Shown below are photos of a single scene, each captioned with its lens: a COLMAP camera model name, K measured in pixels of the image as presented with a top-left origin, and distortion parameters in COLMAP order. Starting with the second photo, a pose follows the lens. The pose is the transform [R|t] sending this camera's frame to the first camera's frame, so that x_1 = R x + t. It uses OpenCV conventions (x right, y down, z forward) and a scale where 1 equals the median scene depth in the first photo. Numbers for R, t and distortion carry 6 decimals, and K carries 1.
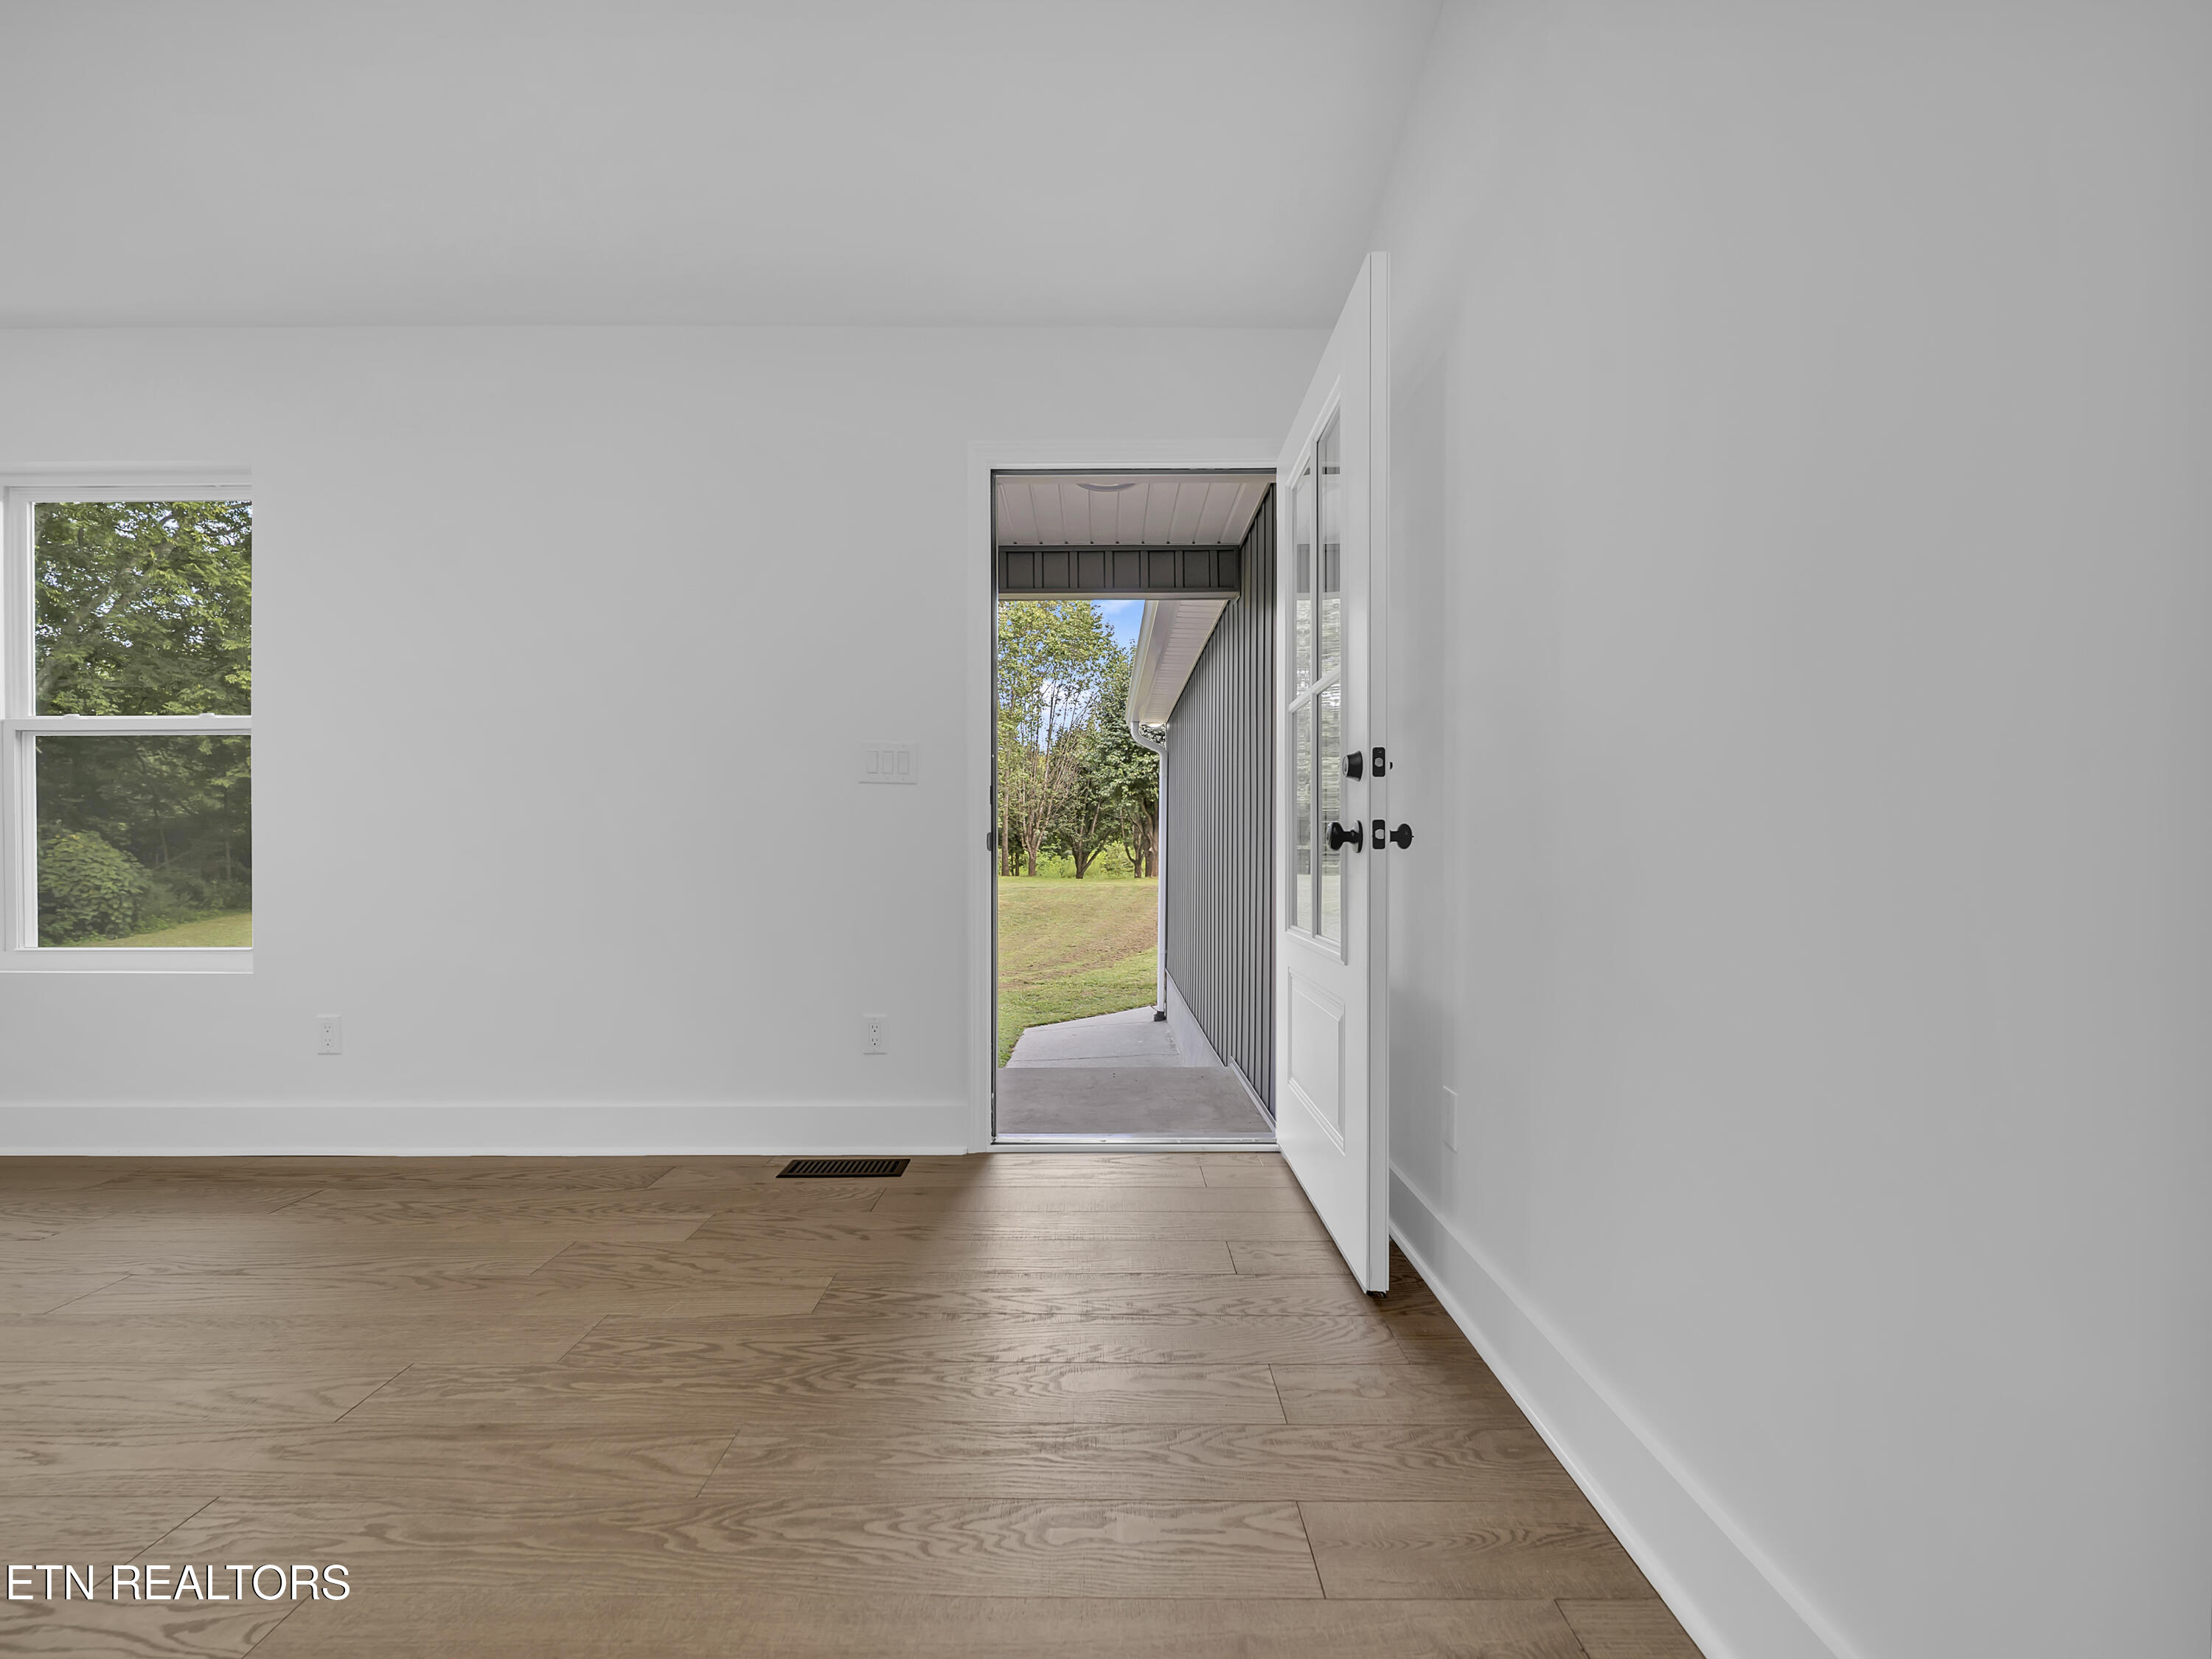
lens RADIAL K [[874.3, 0, 1107.1], [0, 874.3, 865.6], [0, 0, 1]] dist [-0.001857, -0.000180]
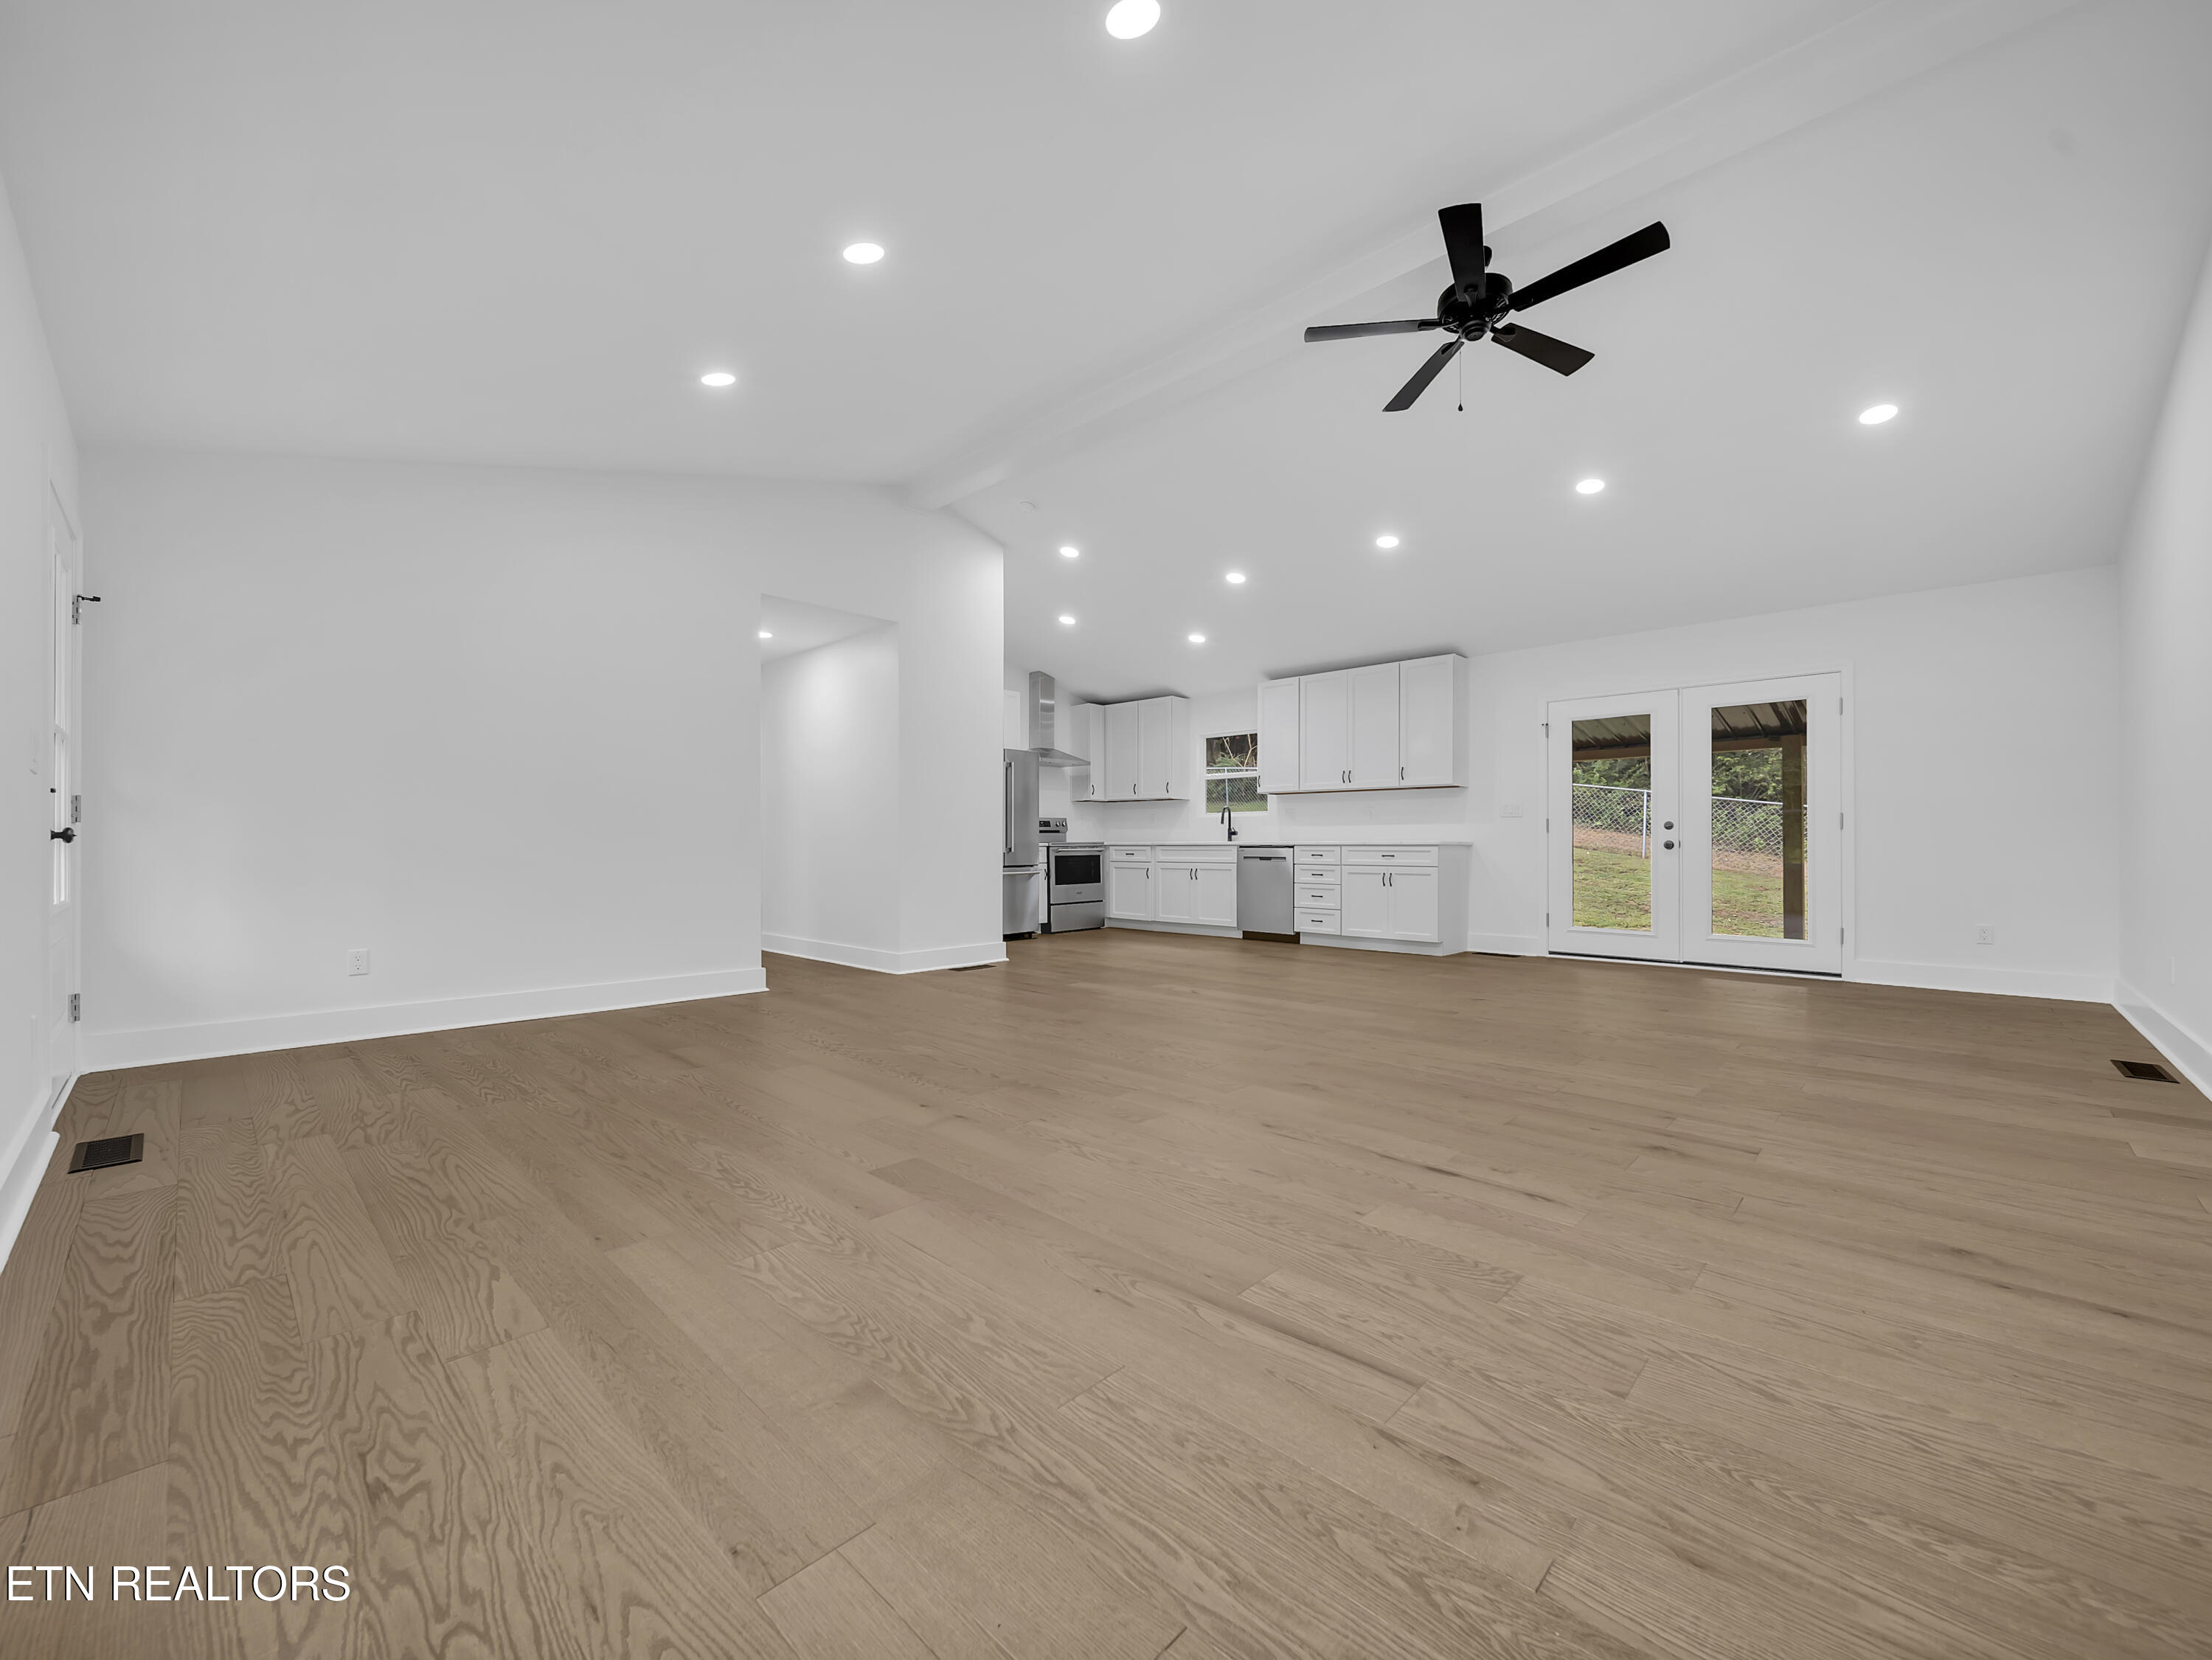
lens RADIAL K [[881.7, 0, 1106.5], [0, 881.7, 835.2], [0, 0, 1]] dist [0.001811, -0.000027]
pose [[-0.718054, 0.004485, 0.695973, -2.796932], [0.004137, 0.999989, -0.002176, -0.025818], [-0.695975, 0.001316, -0.718064, 1.395917]]
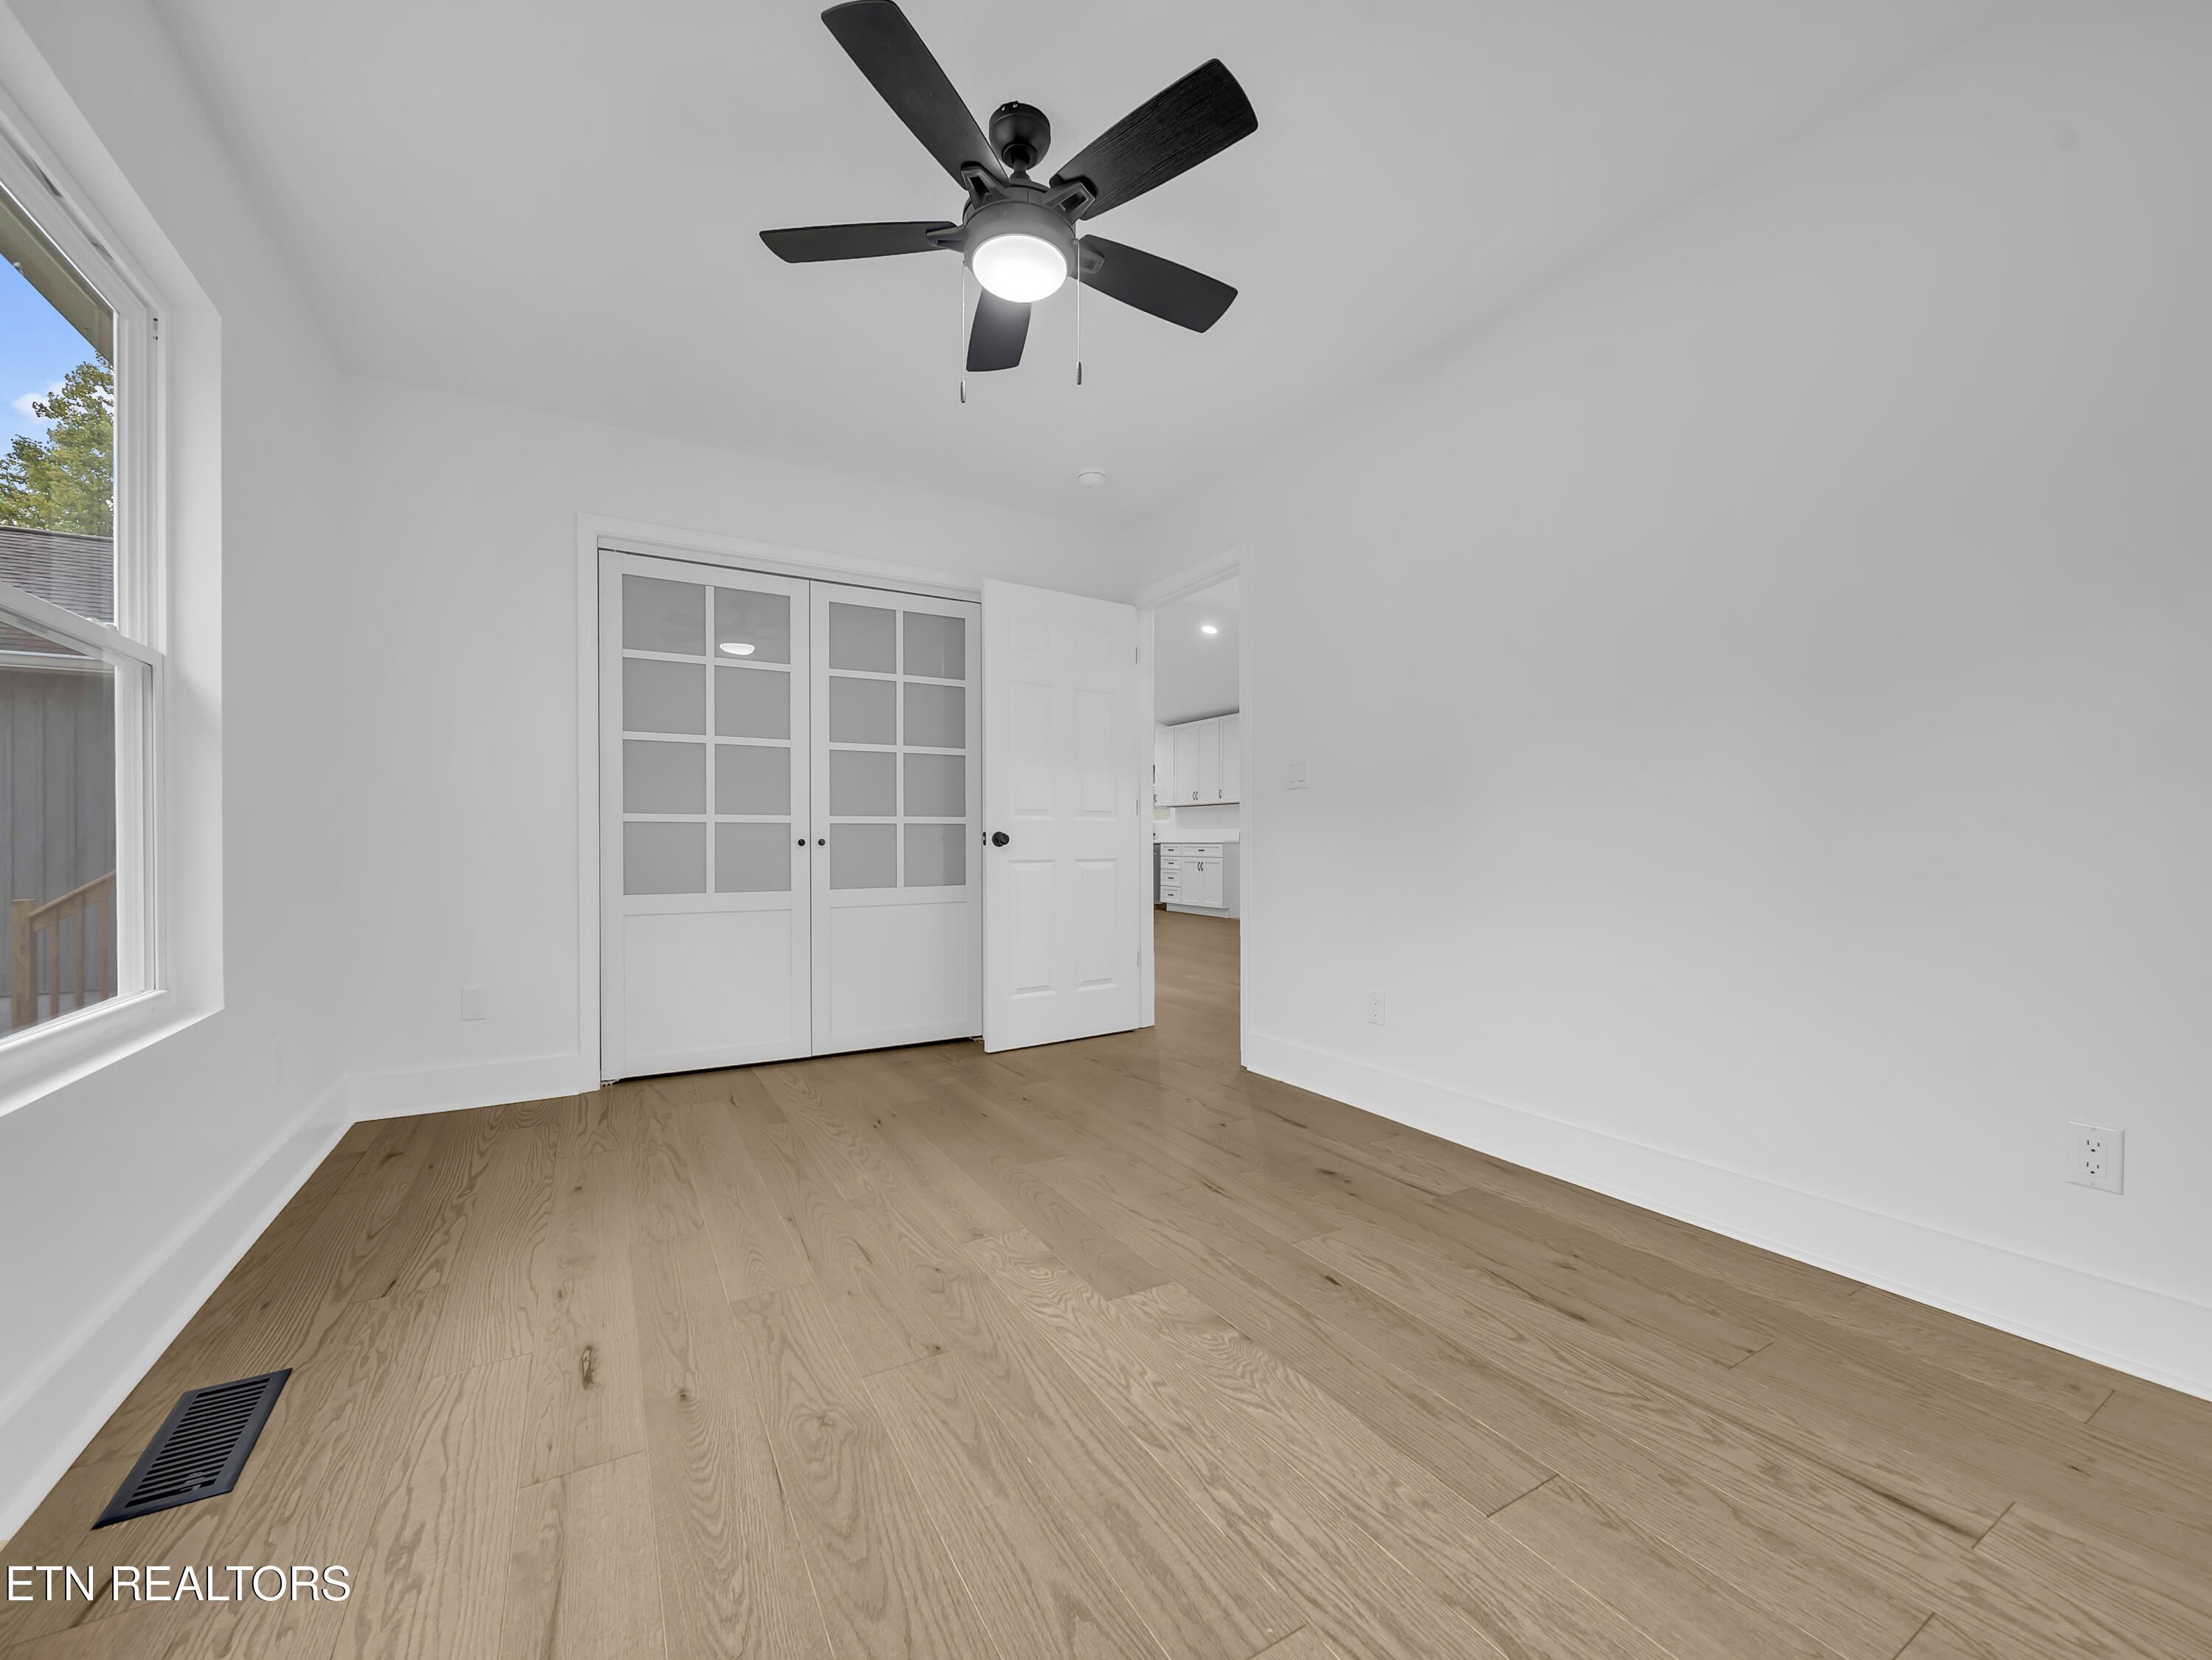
lens RADIAL K [[887.4, 0, 1098.2], [0, 887.4, 833.1], [0, 0, 1]] dist [0.005325, -0.000279]
pose [[-0.481395, 0.004297, 0.876493, -6.141780], [0.008530, 0.999964, -0.000217, -0.058976], [-0.876462, 0.007372, -0.481414, 1.098991]]
